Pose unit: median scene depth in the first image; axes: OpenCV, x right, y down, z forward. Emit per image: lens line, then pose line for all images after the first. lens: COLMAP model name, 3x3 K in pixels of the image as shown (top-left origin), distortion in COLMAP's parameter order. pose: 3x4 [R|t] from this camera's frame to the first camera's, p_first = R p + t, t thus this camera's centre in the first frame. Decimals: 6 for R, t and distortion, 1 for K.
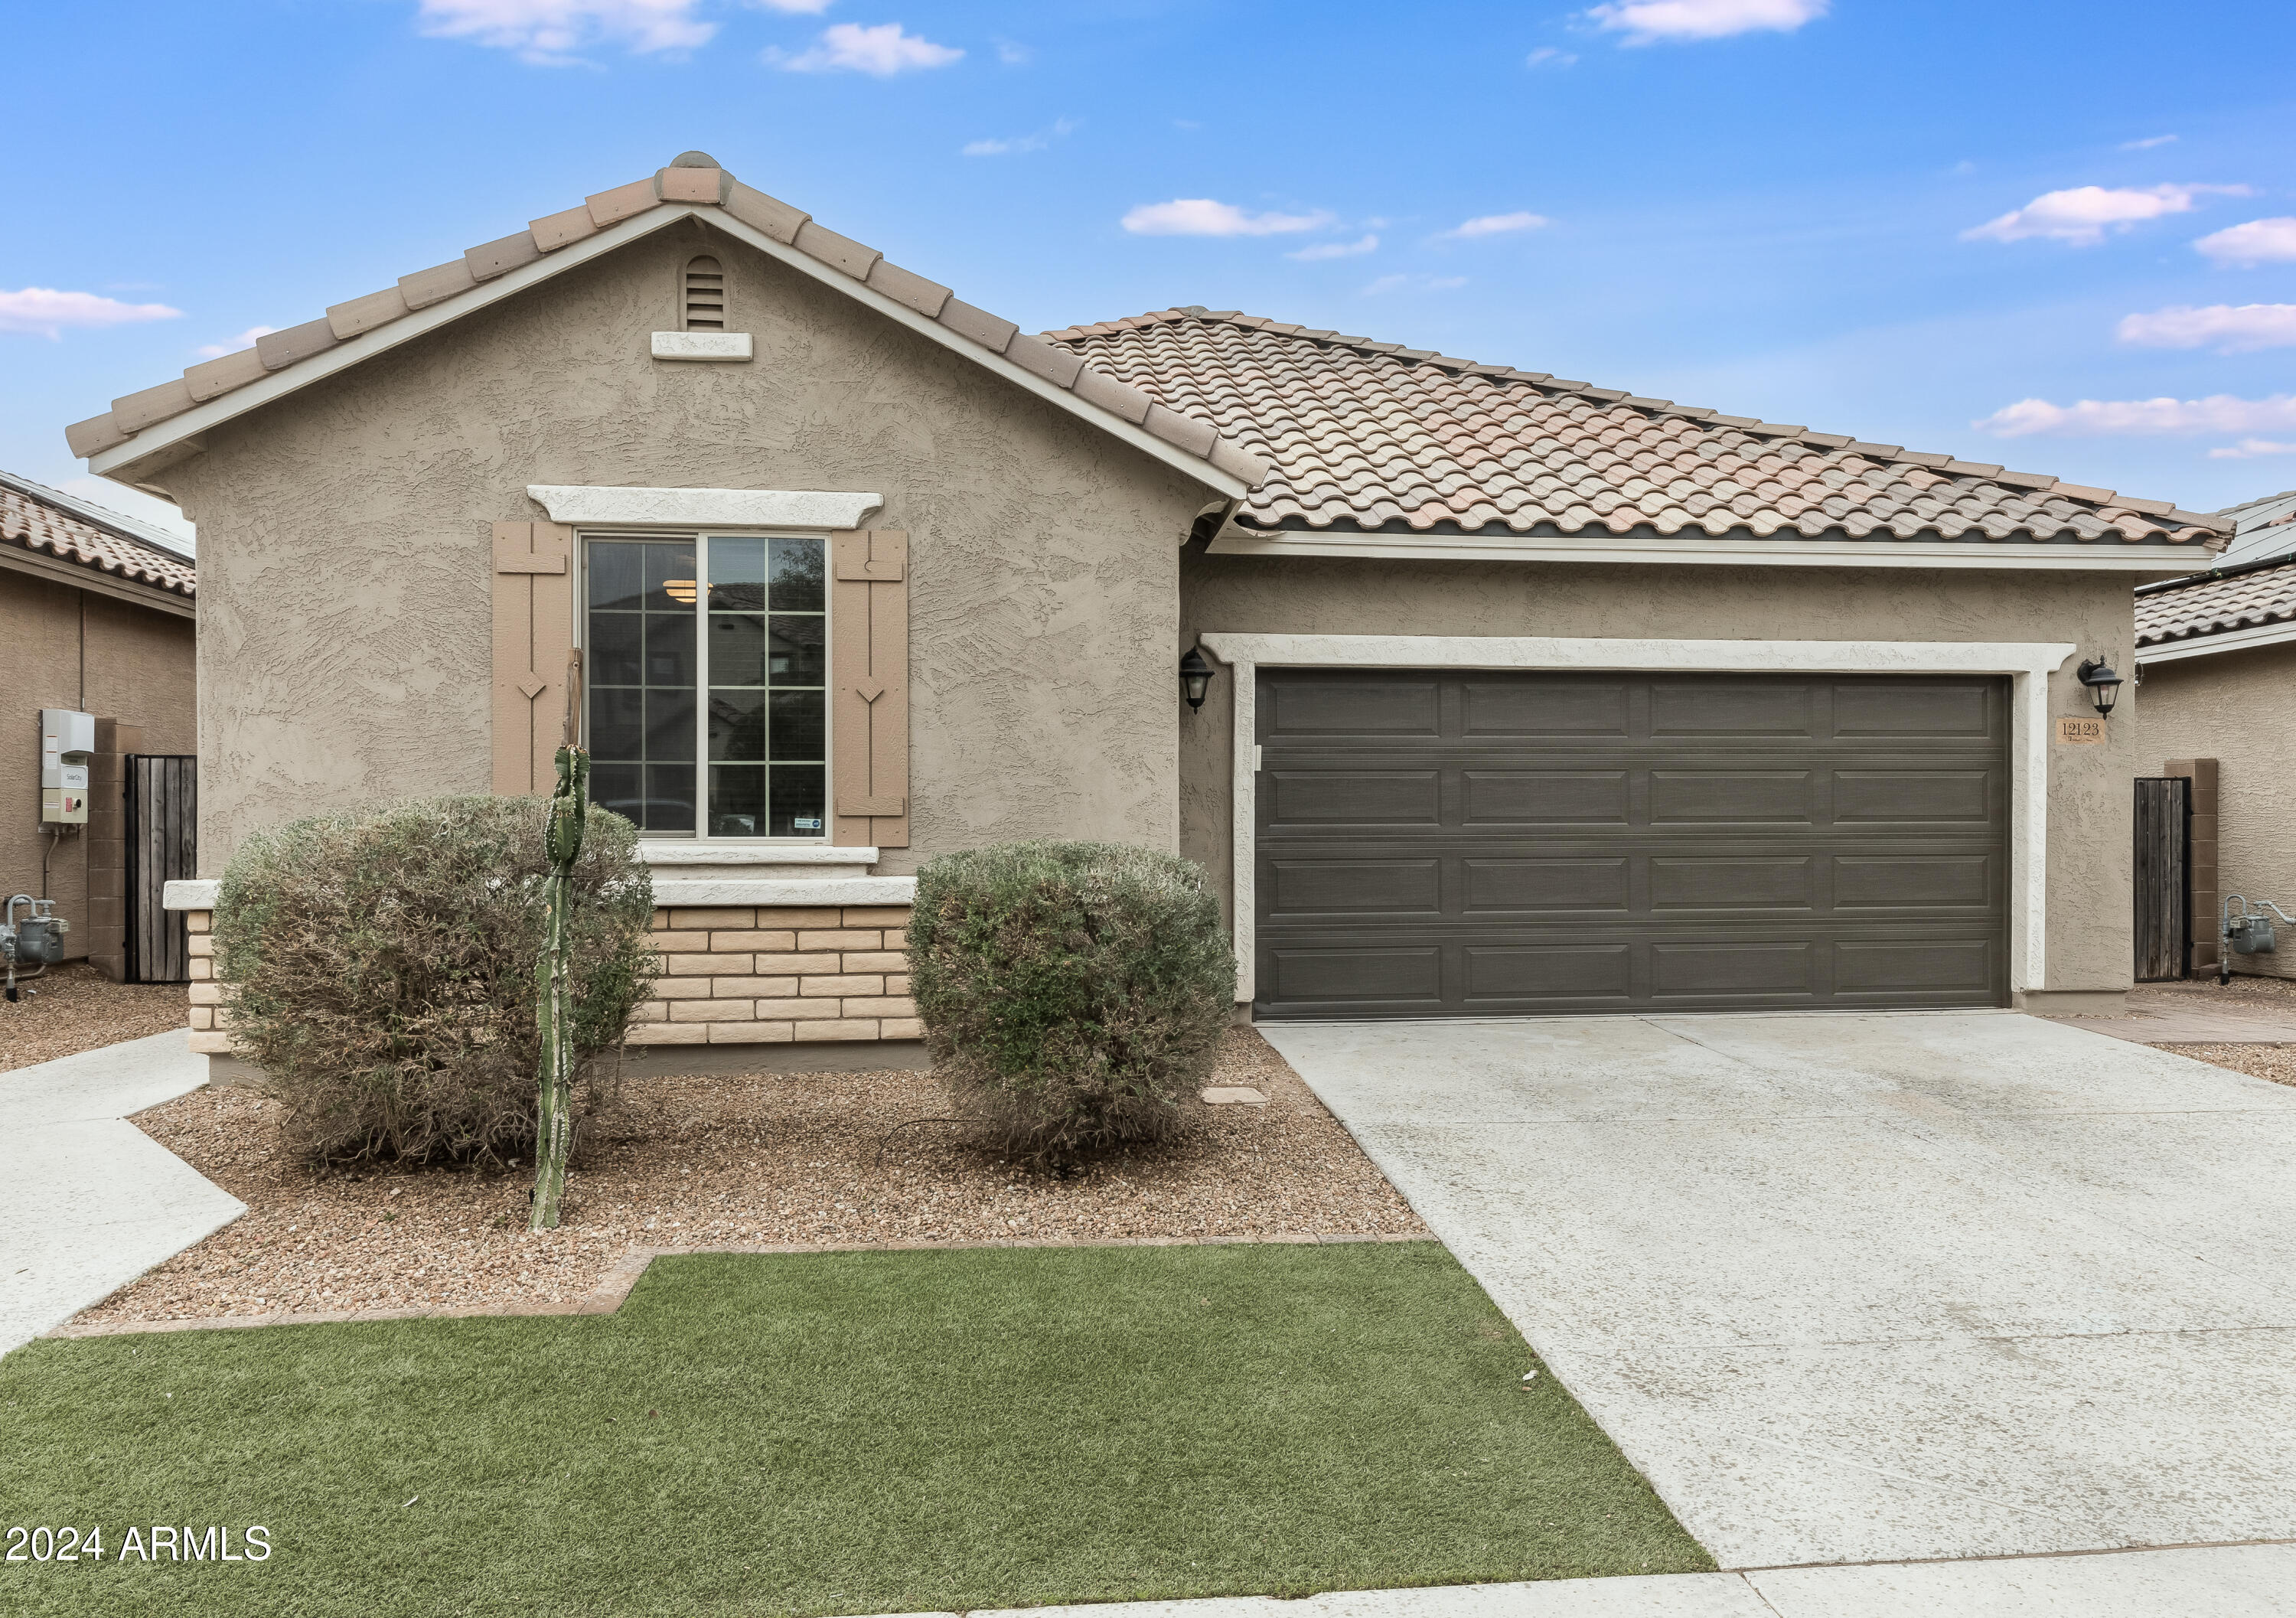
lens RADIAL K [[1694.9, 0, 1150.2], [0, 1694.9, 836.4], [0, 0, 1]] dist [-0.002242, 0.003459]
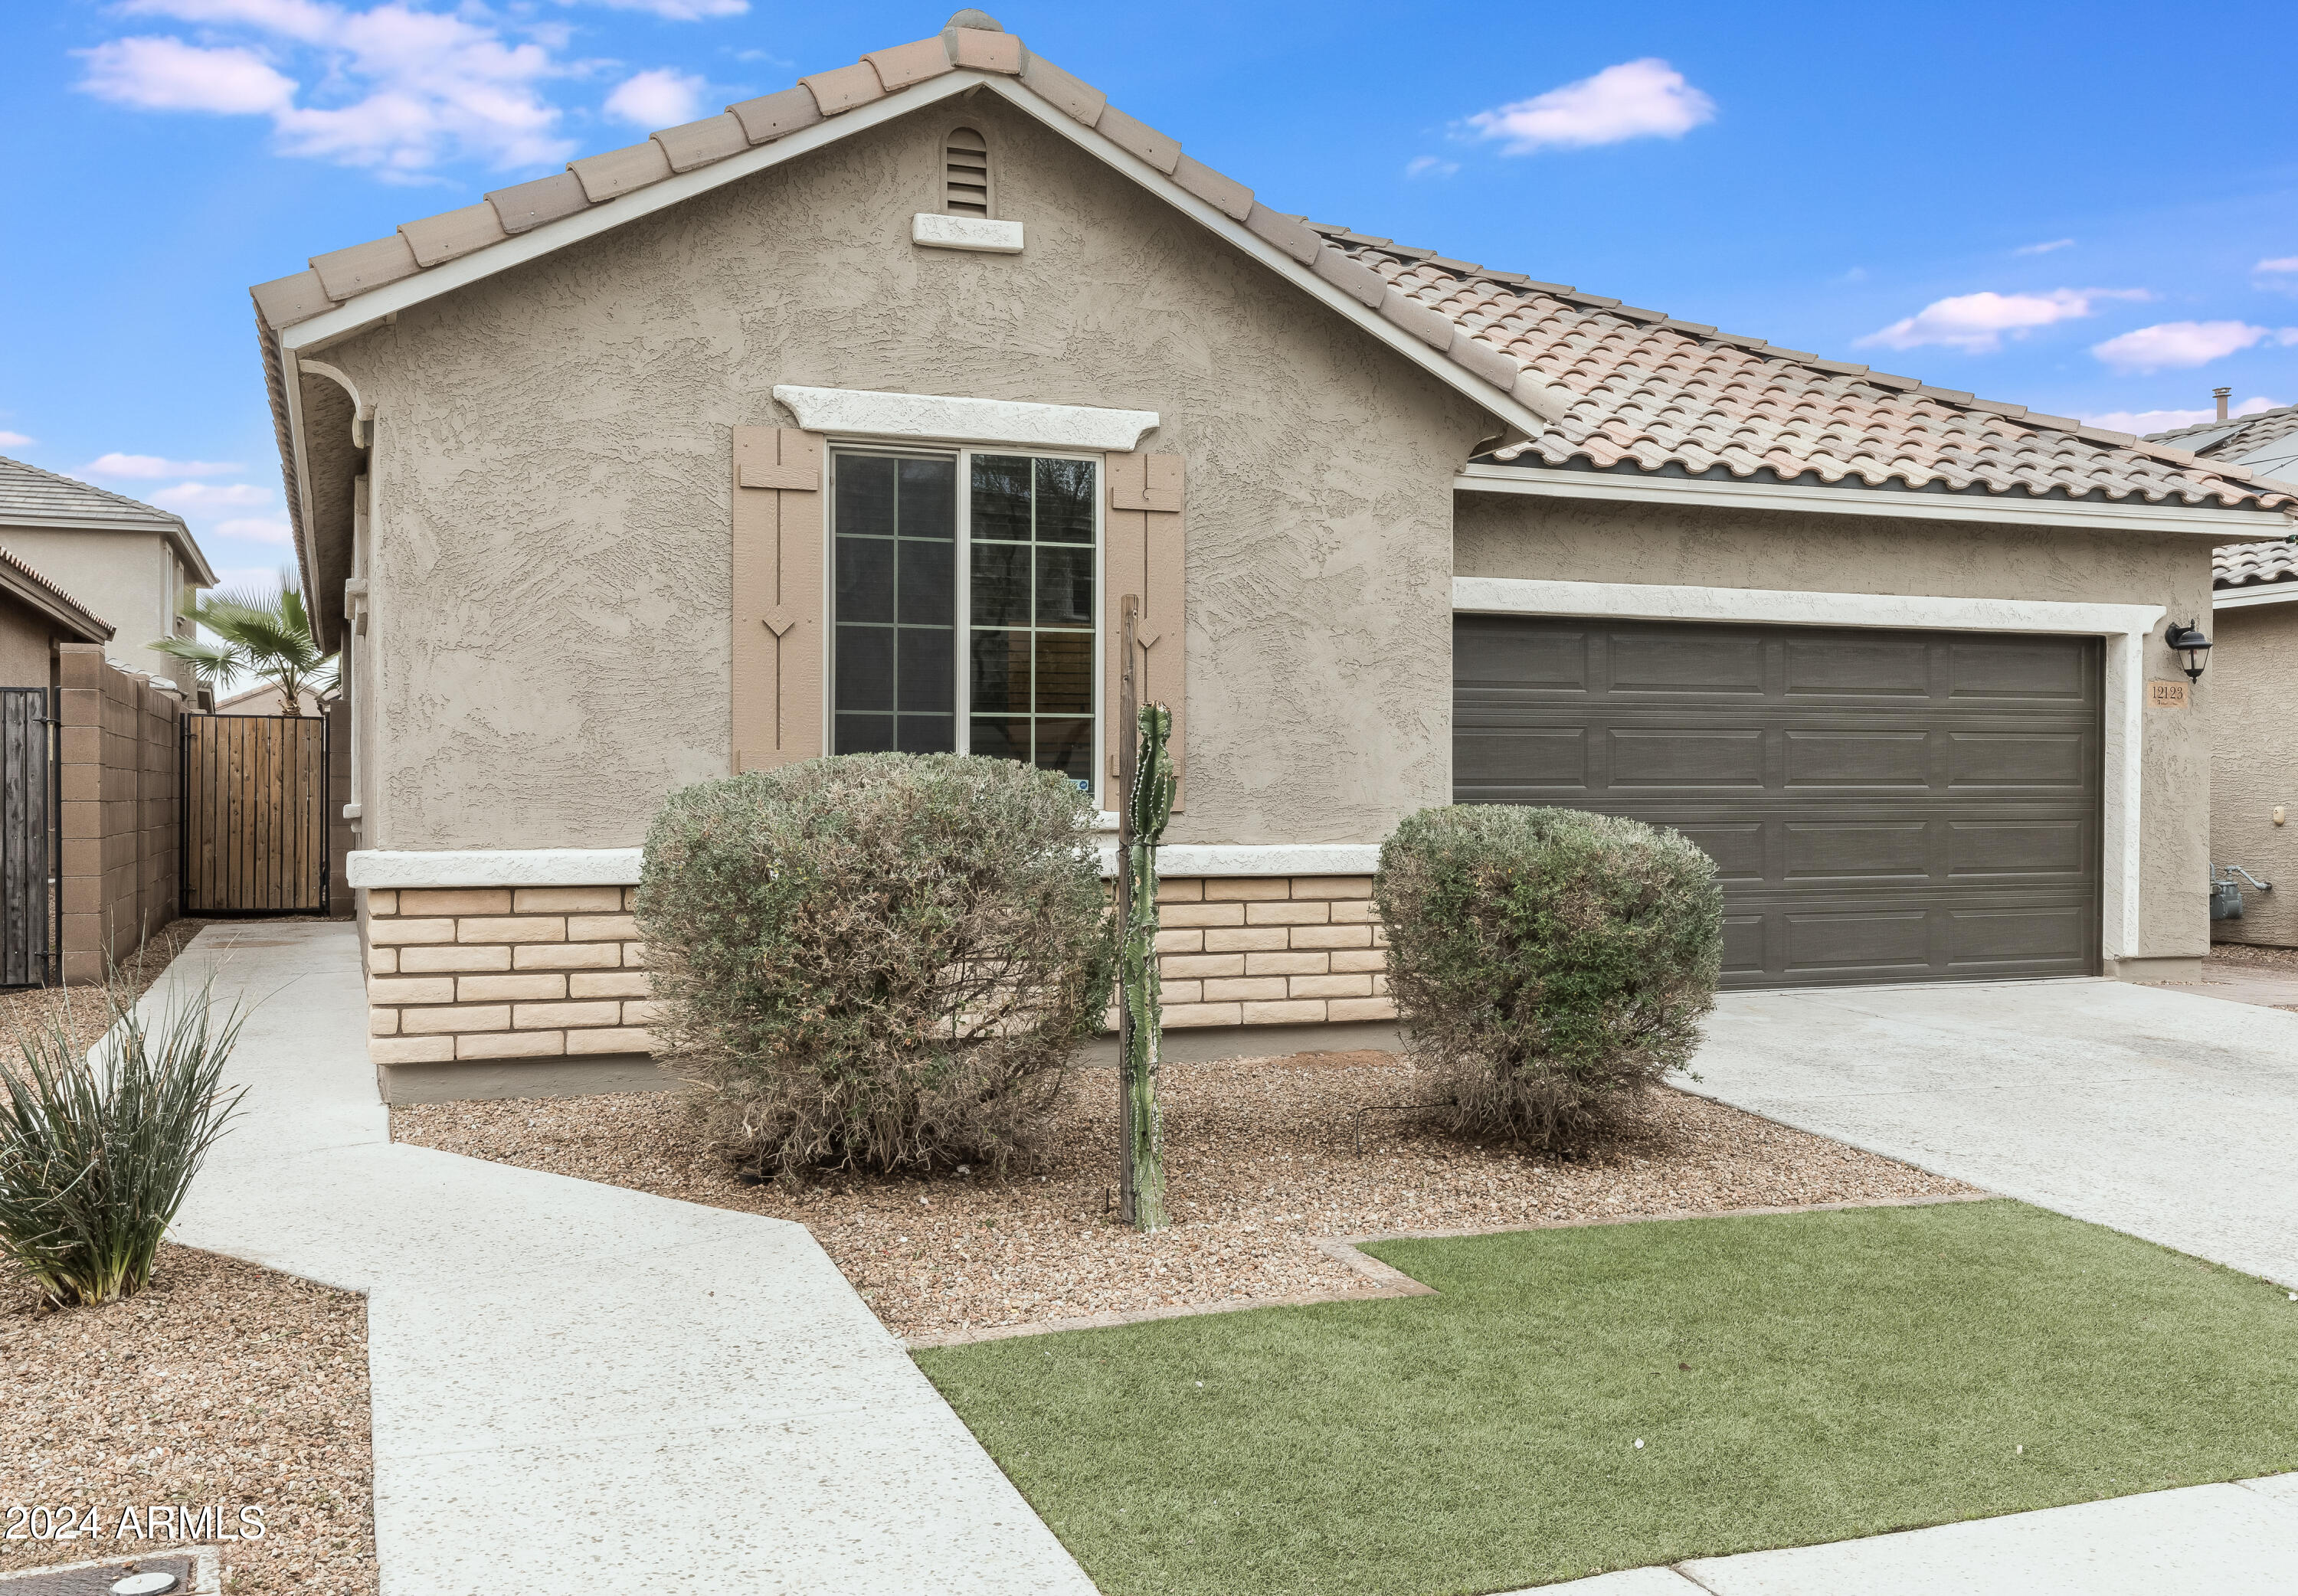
lens RADIAL K [[2142.4, 0, 1149.0], [0, 2142.4, 798.0], [0, 0, 1]] dist [0.008024, -0.010807]
pose [[0.968266, 0.002224, 0.249911, -0.442983], [-0.002490, 0.999997, 0.000749, -0.001674], [-0.249908, -0.001347, 0.968269, -0.083324]]
